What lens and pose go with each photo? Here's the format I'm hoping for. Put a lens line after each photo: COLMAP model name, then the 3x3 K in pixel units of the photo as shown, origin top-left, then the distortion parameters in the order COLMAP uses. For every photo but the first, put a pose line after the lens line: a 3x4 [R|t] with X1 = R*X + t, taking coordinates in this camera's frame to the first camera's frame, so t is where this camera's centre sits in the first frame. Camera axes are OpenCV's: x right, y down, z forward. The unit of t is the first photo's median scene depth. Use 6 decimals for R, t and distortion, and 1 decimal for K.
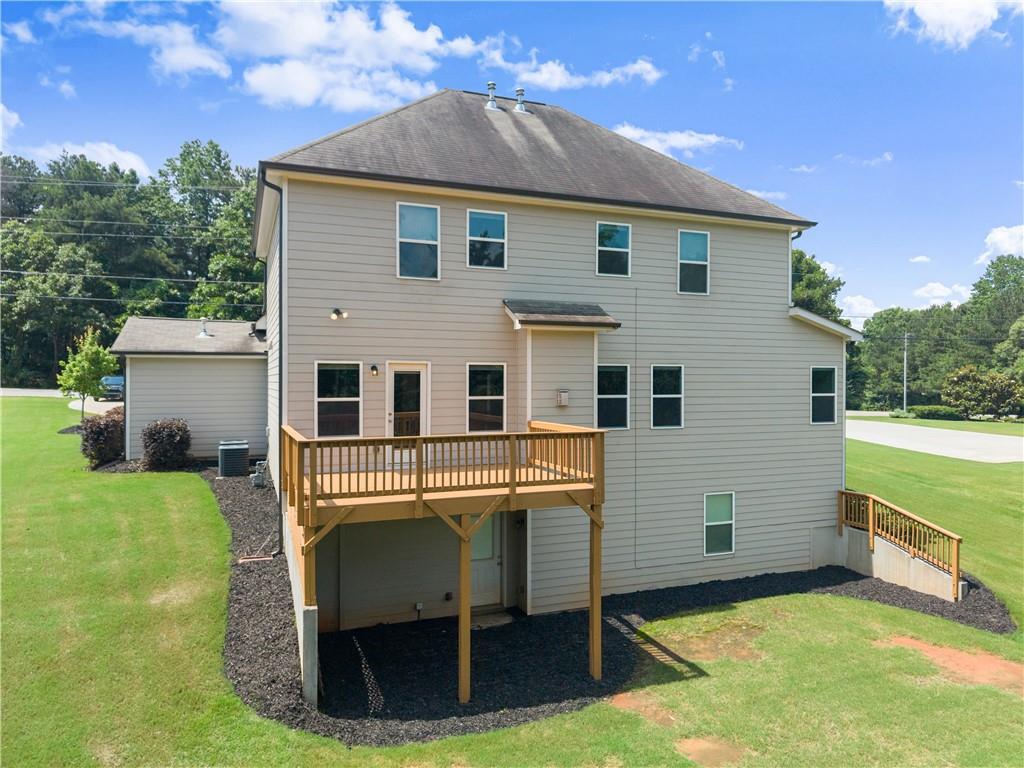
lens RADIAL K [[696.7, 0, 512.0], [0, 696.7, 384.0], [0, 0, 1]] dist [0.000242, -0.005164]
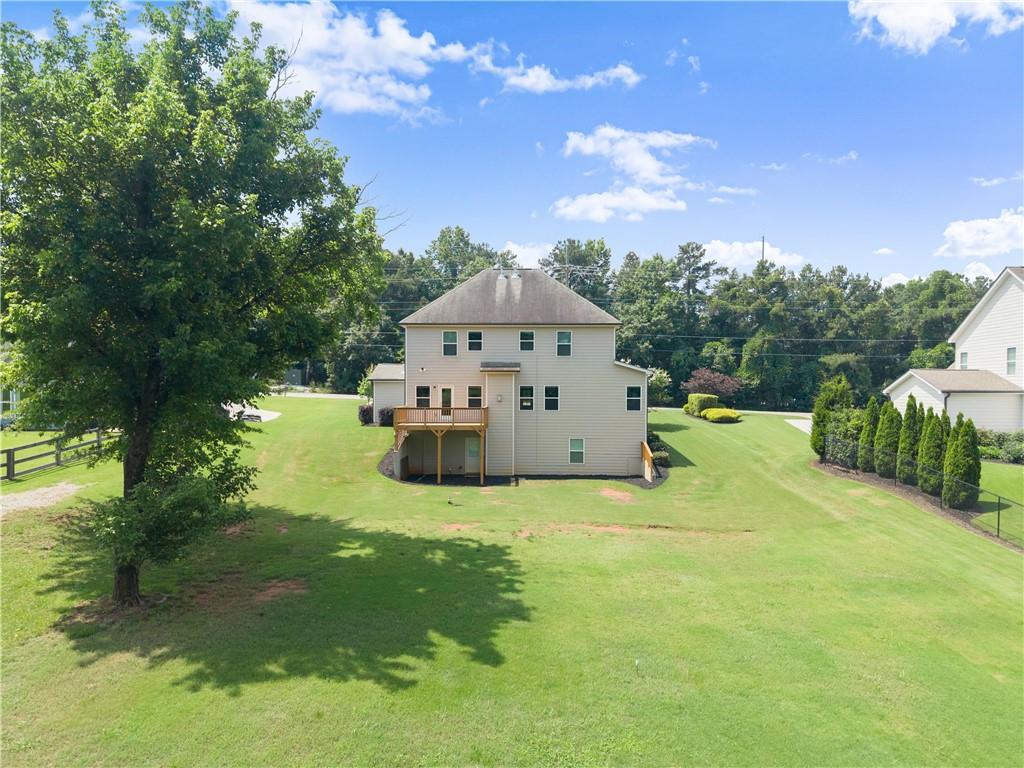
lens RADIAL K [[702.3, 0, 509.8], [0, 702.3, 396.7], [0, 0, 1]] dist [0.037607, -0.001004]
pose [[0.920517, 0.006519, -0.390647, 1.117242], [-0.004484, 0.999971, 0.006119, -0.002057], [0.390676, -0.003881, 0.920520, -1.438862]]
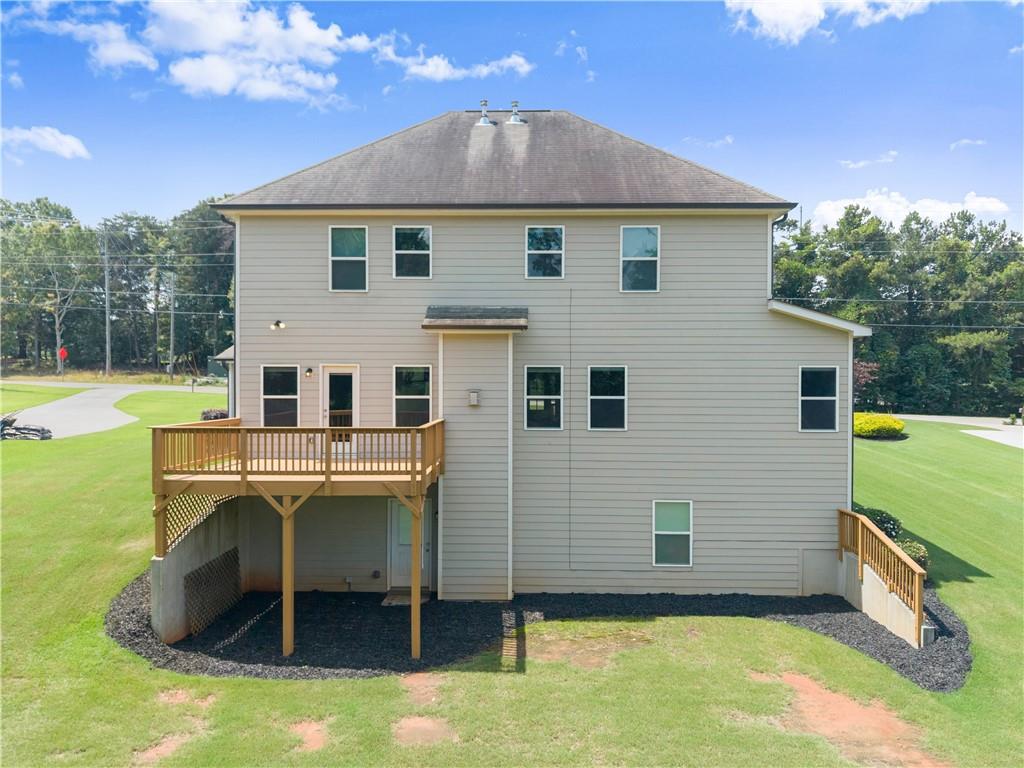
lens RADIAL K [[701.1, 0, 509.7], [0, 701.1, 391.0], [0, 0, 1]] dist [0.001746, -0.004007]
pose [[0.922466, 0.005579, -0.386039, 0.497050], [-0.004411, 0.999983, 0.003911, 0.005012], [0.386054, -0.001905, 0.922474, 0.042397]]
